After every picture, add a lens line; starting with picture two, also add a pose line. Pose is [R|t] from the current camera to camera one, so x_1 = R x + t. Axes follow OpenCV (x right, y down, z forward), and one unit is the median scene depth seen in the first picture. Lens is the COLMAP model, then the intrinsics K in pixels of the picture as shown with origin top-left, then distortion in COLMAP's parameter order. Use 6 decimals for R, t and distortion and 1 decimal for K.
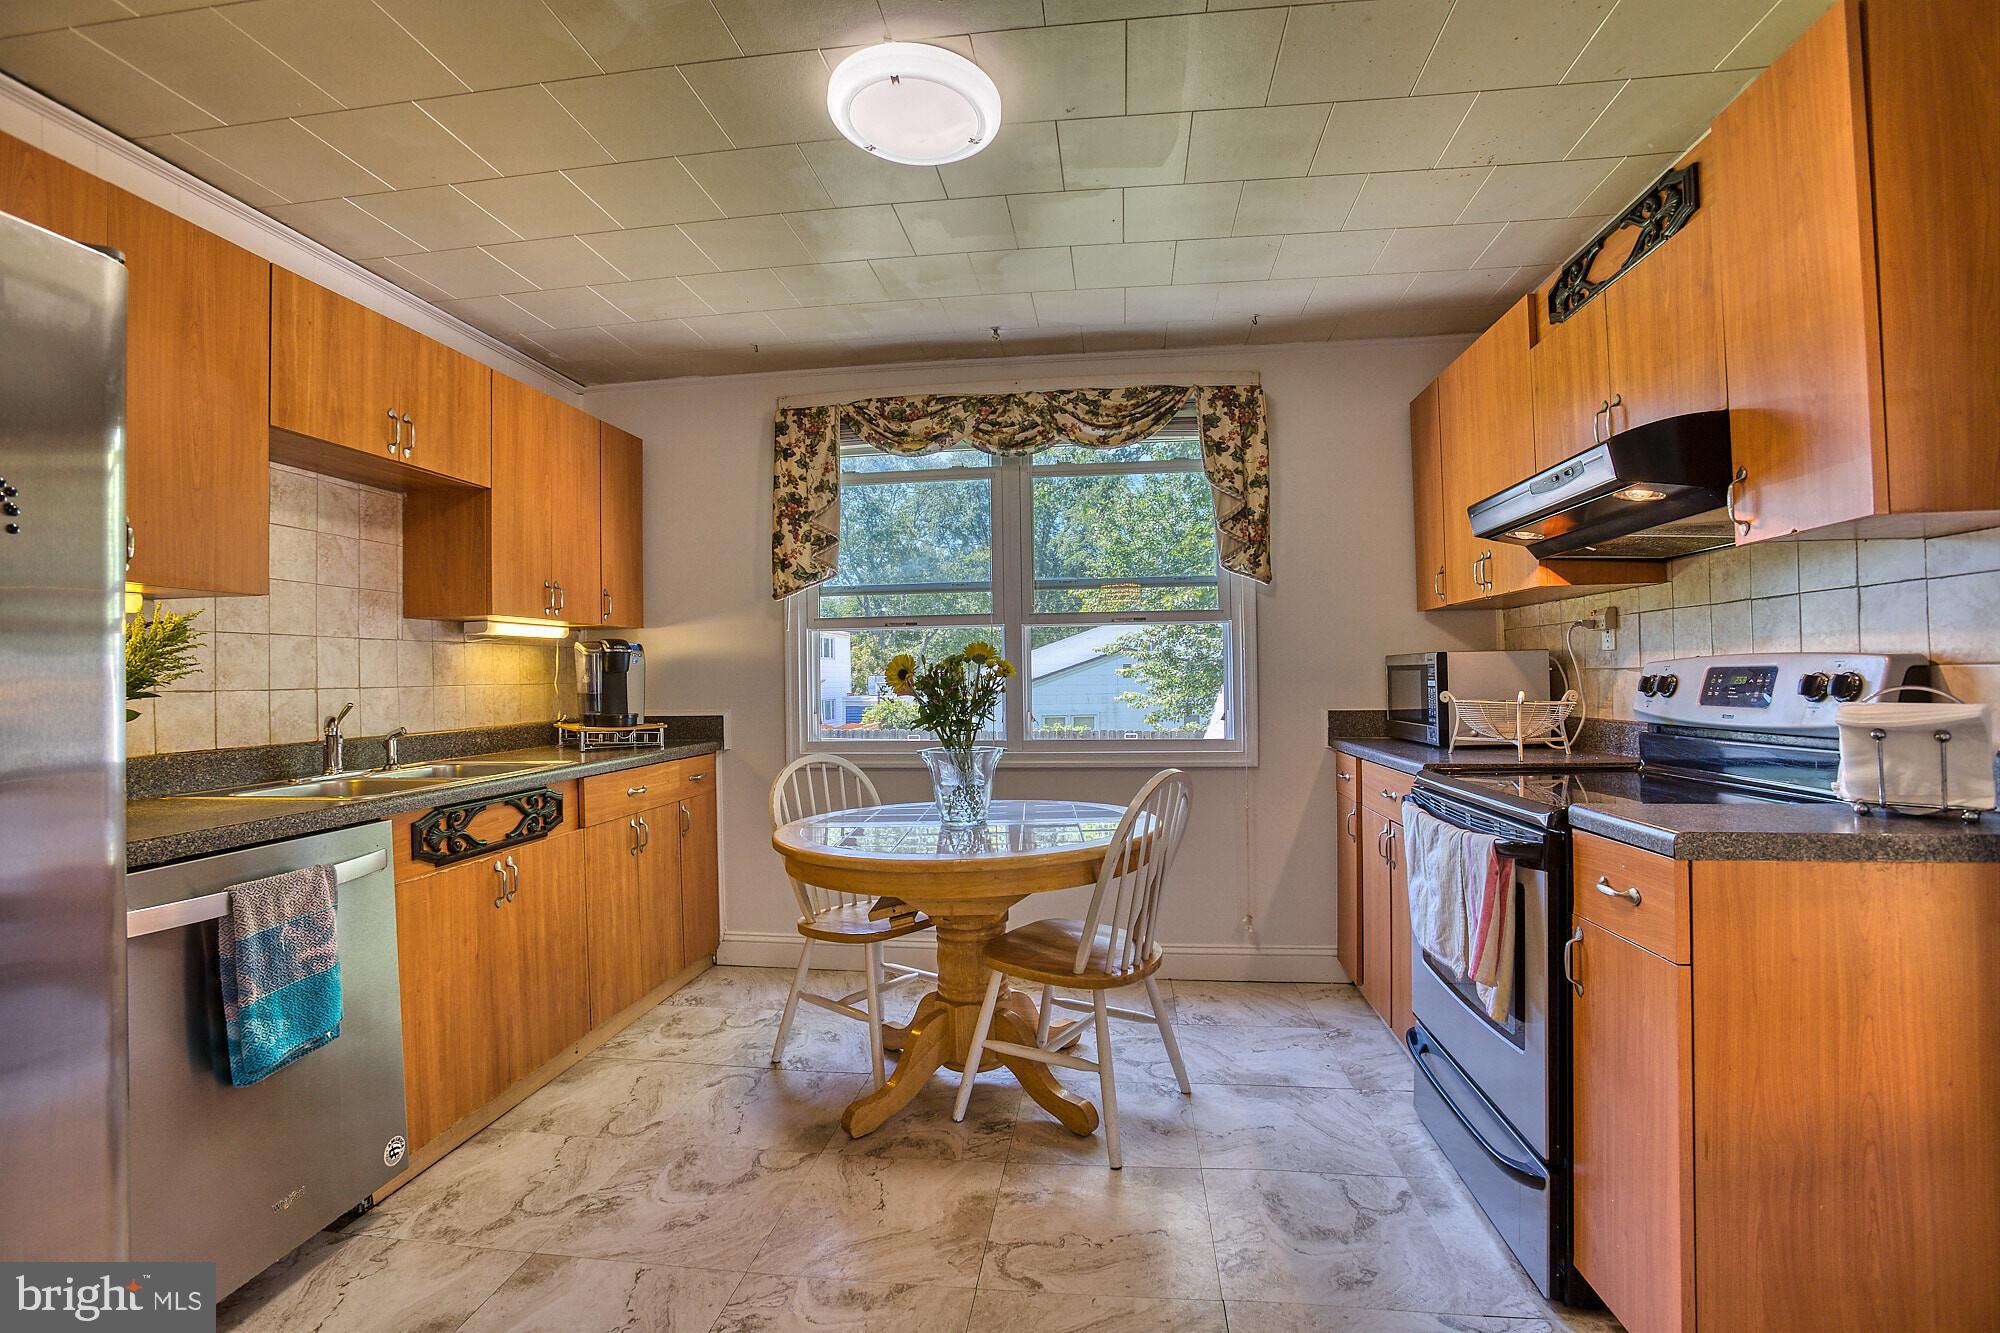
lens RADIAL K [[916.1, 0, 997.2], [0, 916.1, 664.8], [0, 0, 1]] dist [-0.002471, -0.000245]
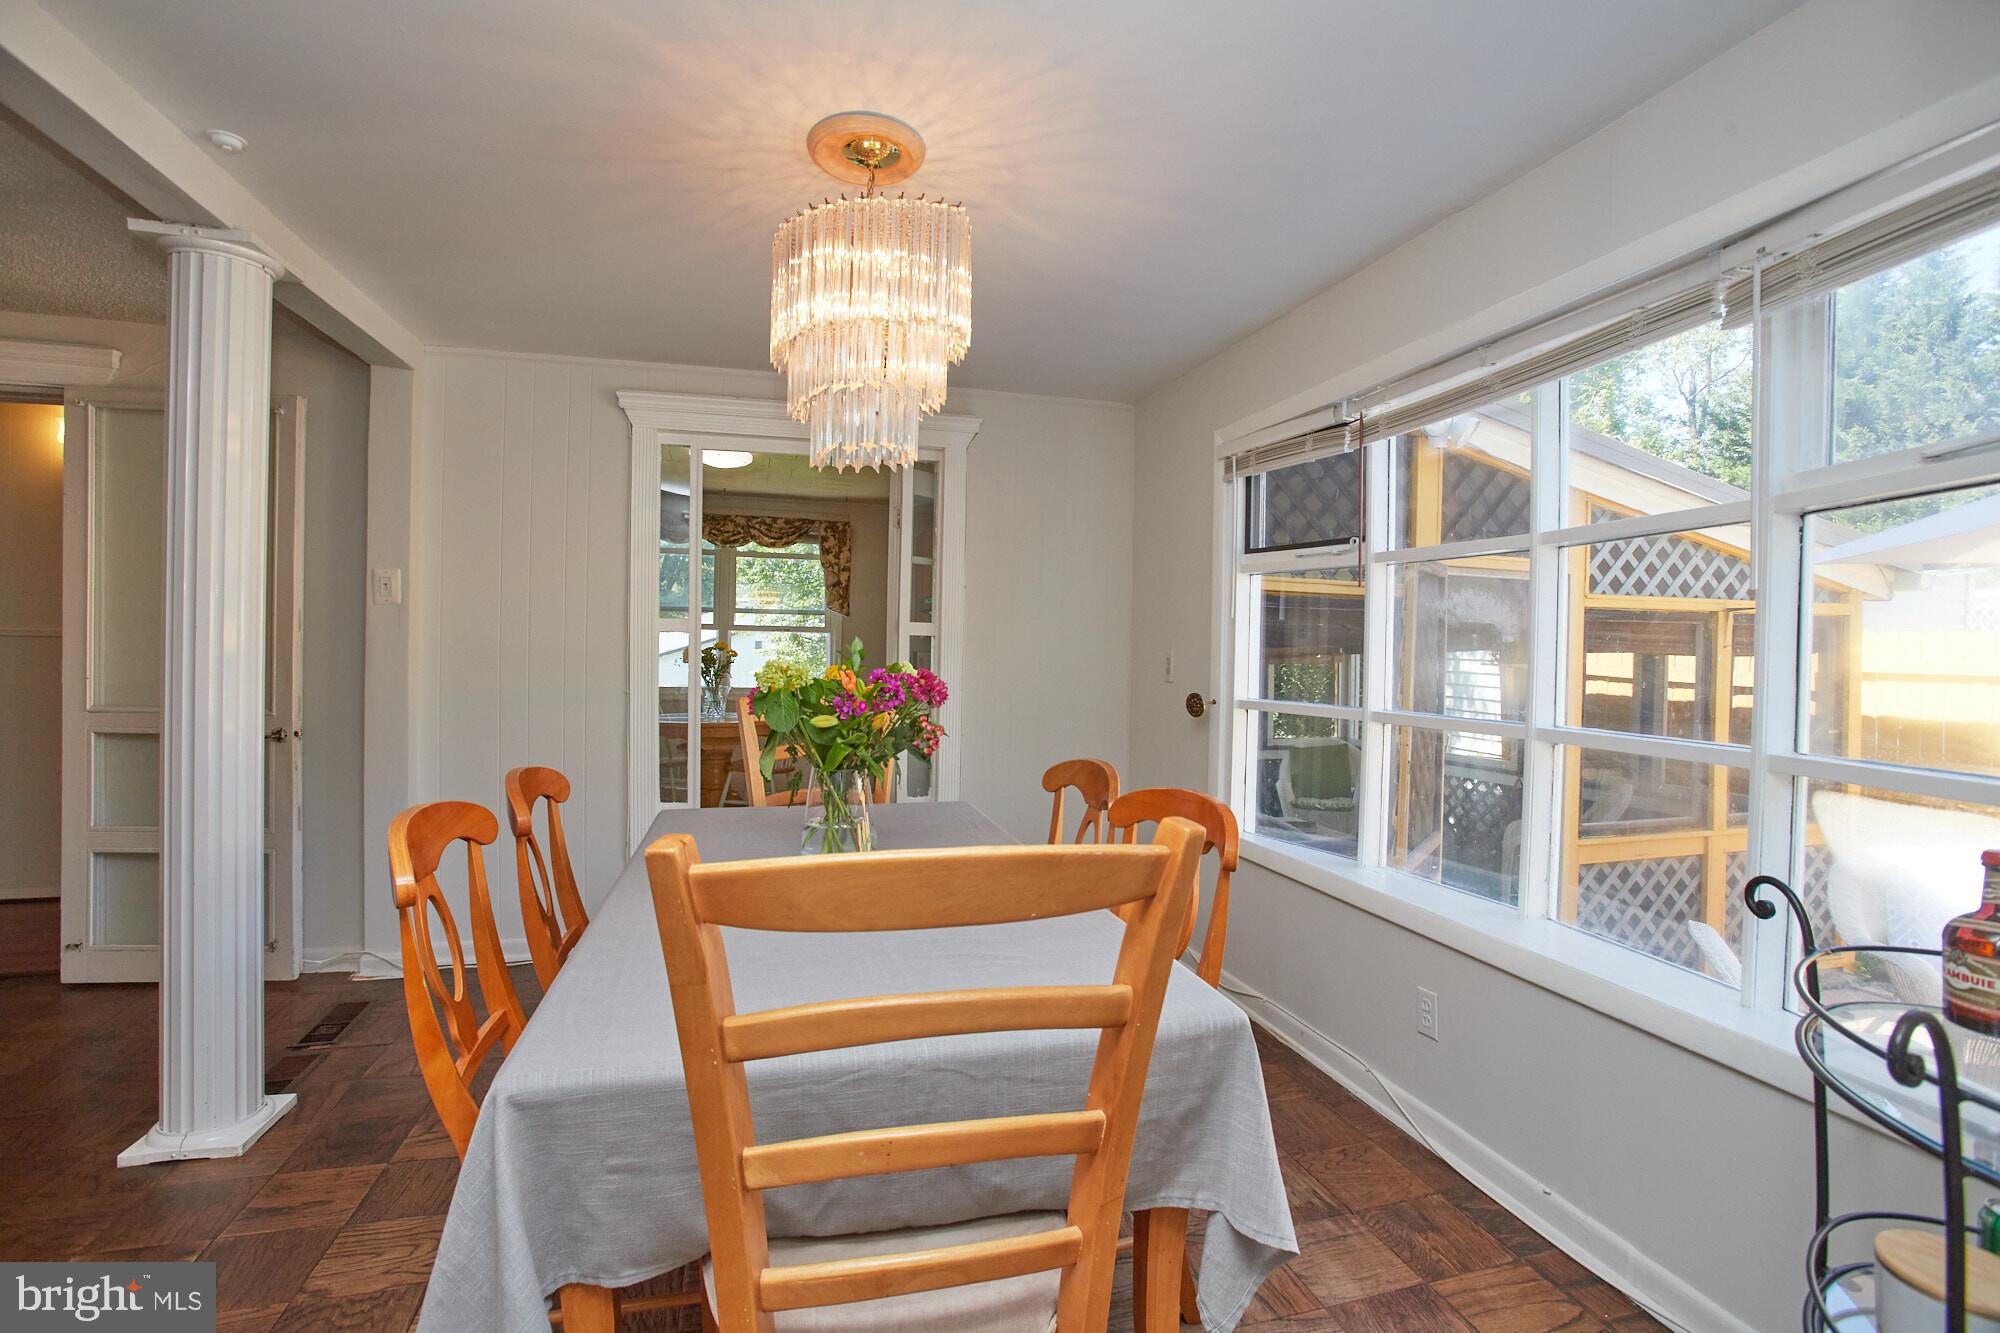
lens RADIAL K [[916.1, 0, 996.9], [0, 916.1, 666.1], [0, 0, 1]] dist [-0.002471, -0.000245]
pose [[0.929437, 0.037221, 0.367098, -0.165359], [-0.043784, 0.998995, 0.009564, -0.007597], [-0.366373, -0.024962, 0.930133, -1.134626]]
